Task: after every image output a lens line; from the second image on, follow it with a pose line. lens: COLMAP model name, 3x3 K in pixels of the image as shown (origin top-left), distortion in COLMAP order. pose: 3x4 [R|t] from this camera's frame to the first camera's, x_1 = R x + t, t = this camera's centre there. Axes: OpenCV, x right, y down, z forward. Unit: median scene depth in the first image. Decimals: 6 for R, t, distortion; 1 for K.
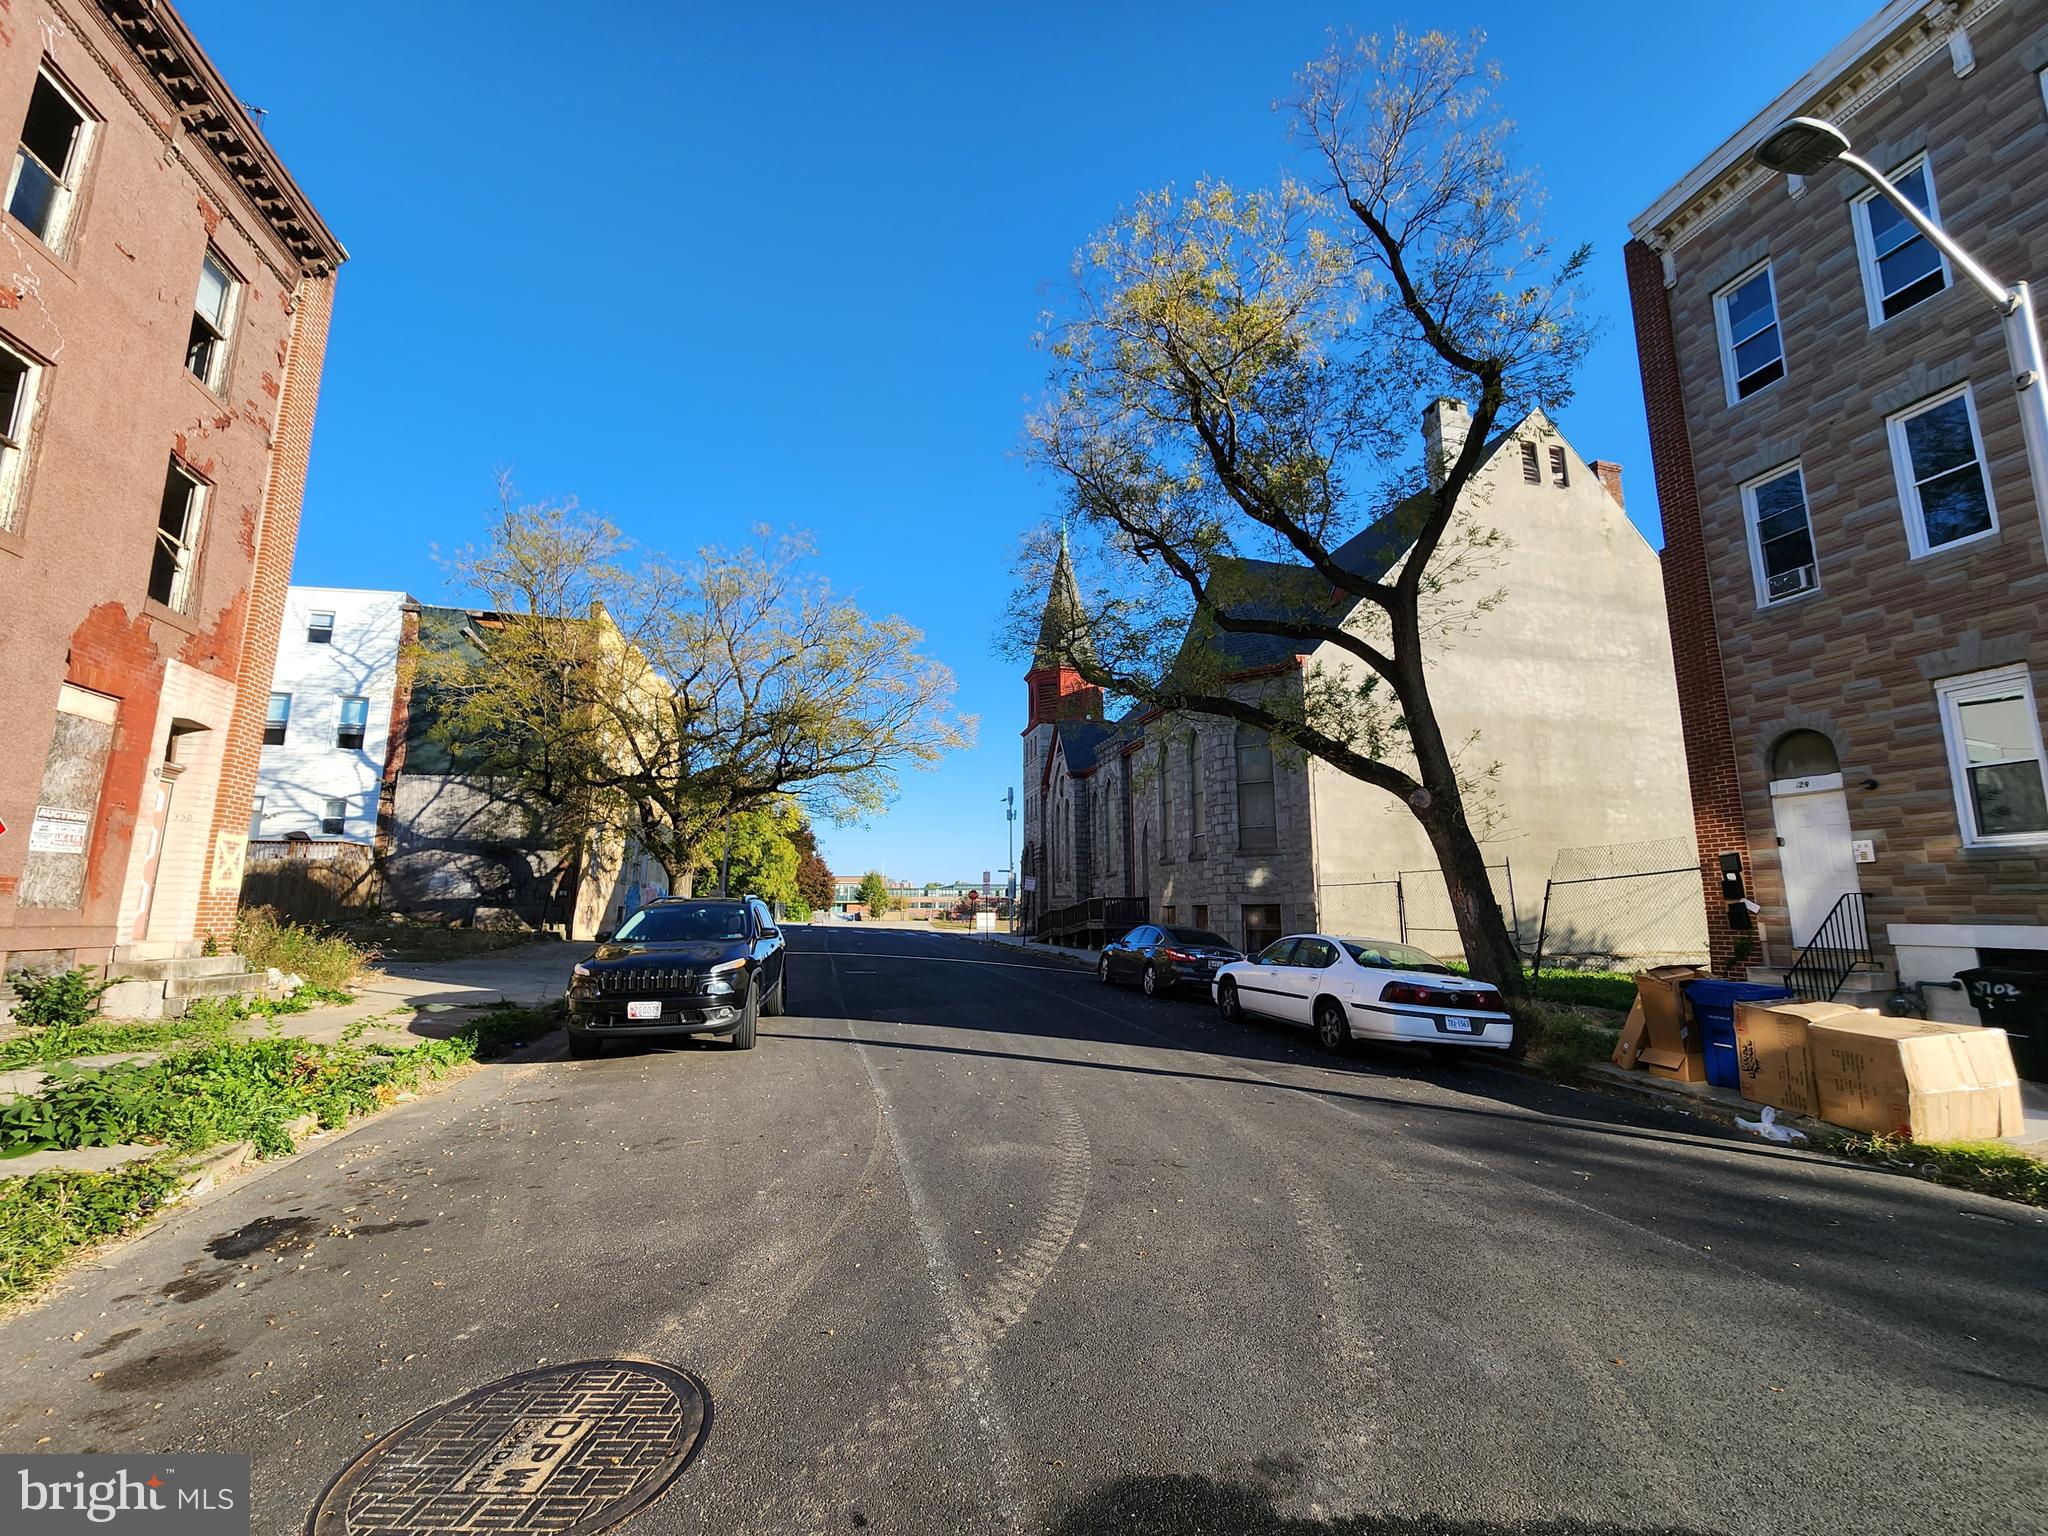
lens RADIAL K [[823.0, 0, 1019.1], [0, 823.0, 762.8], [0, 0, 1]] dist [0.000582, -0.000495]
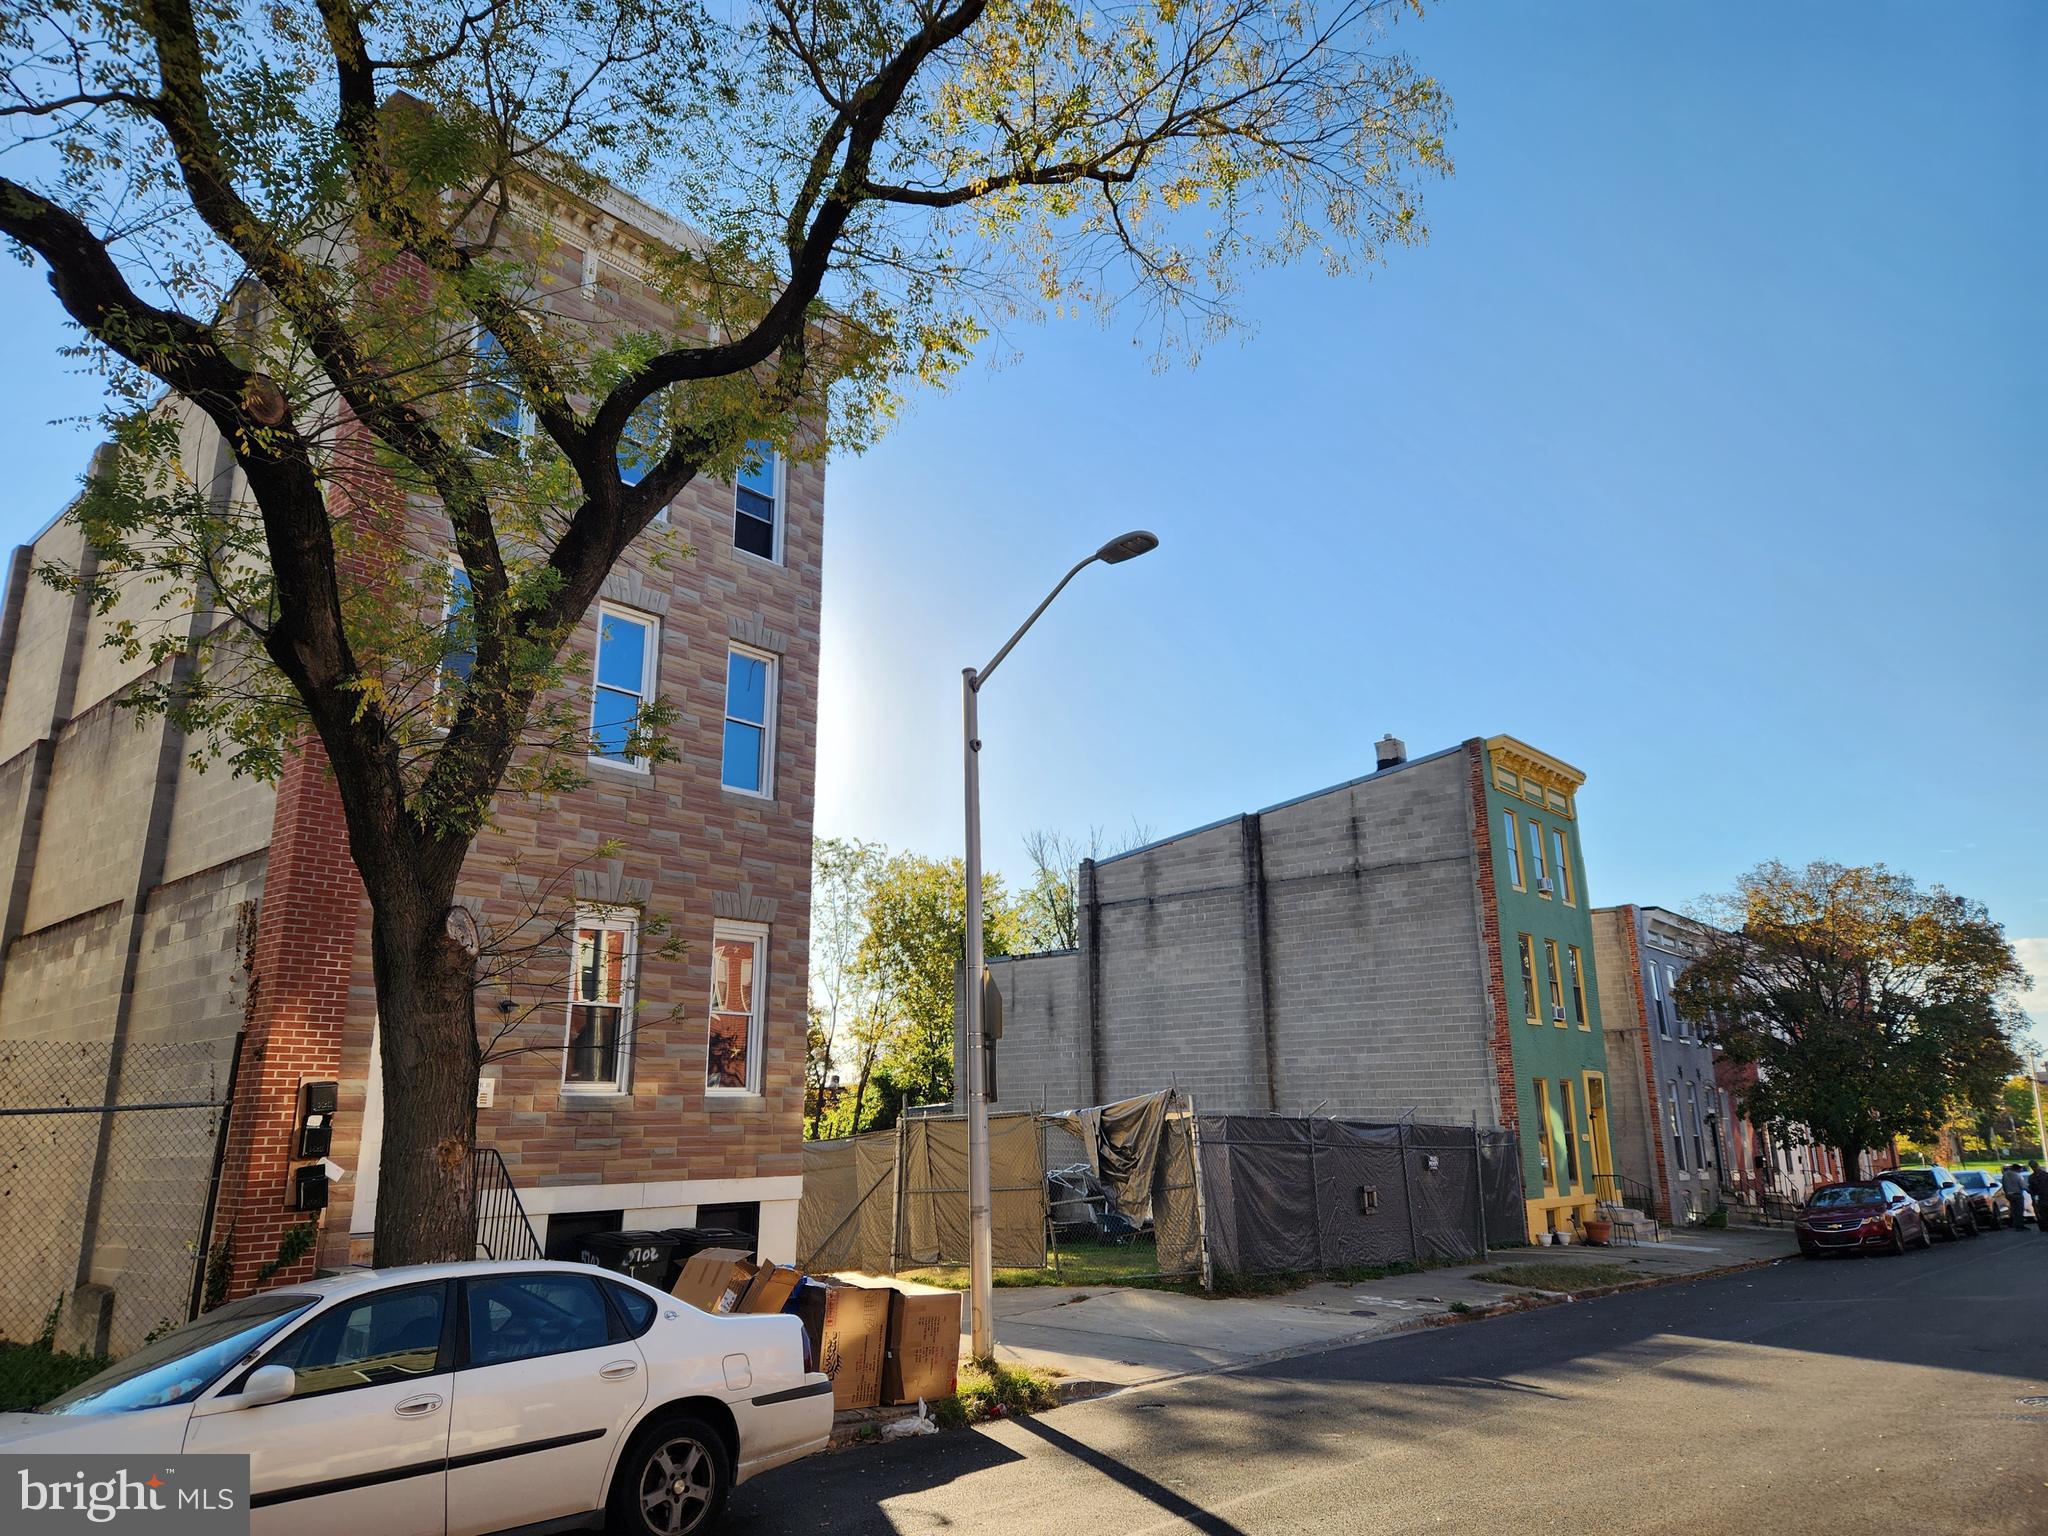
lens RADIAL K [[1361.9, 0, 1022.3], [0, 1361.9, 765.5], [0, 0, 1]] dist [-0.000926, -0.000542]
pose [[-0.564638, 0.226987, 0.793512, -0.351018], [-0.125013, 0.926823, -0.354076, 0.224991], [-0.815816, -0.299124, -0.494944, 1.395484]]
